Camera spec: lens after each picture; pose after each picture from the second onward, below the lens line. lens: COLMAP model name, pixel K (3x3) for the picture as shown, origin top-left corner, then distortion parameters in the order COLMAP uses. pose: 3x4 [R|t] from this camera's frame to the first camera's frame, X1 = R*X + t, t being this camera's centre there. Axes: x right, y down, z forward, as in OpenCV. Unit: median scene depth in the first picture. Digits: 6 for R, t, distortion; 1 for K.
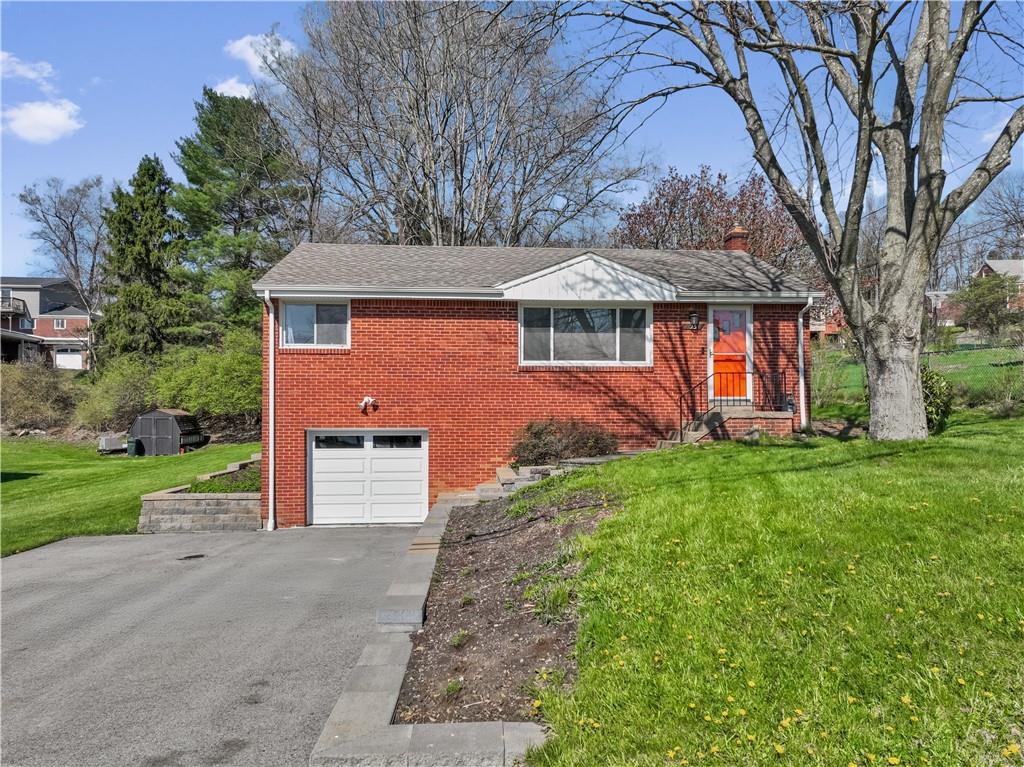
lens RADIAL K [[717.2, 0, 512.2], [0, 717.2, 388.0], [0, 0, 1]] dist [0.010267, -0.004757]
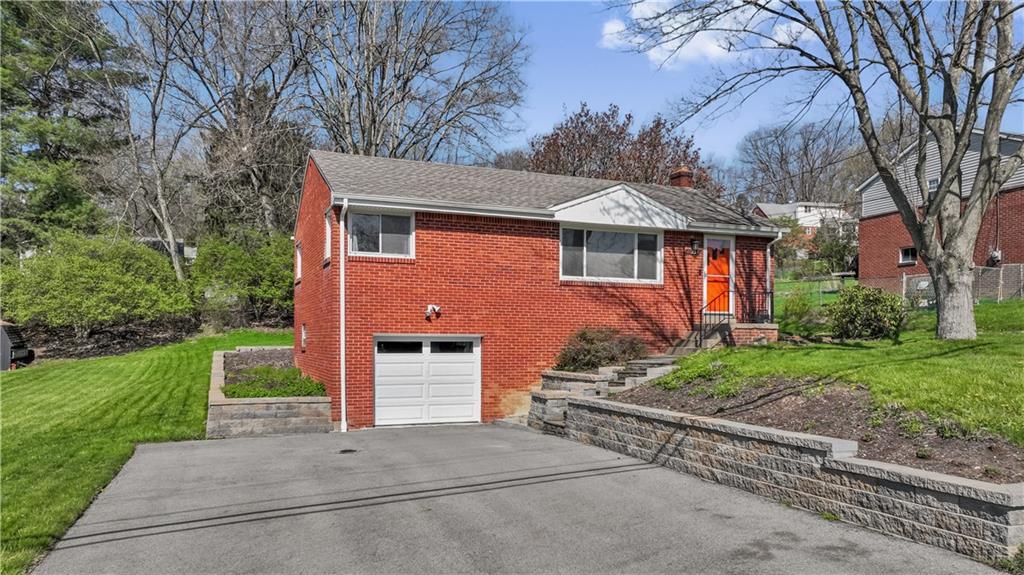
lens RADIAL K [[731.9, 0, 509.9], [0, 731.9, 325.7], [0, 0, 1]] dist [-0.005251, 0.014498]
pose [[0.953215, 0.012585, 0.302032, -0.413492], [-0.020243, 0.999548, 0.022239, 0.016648], [-0.301616, -0.027313, 0.953038, -0.068558]]
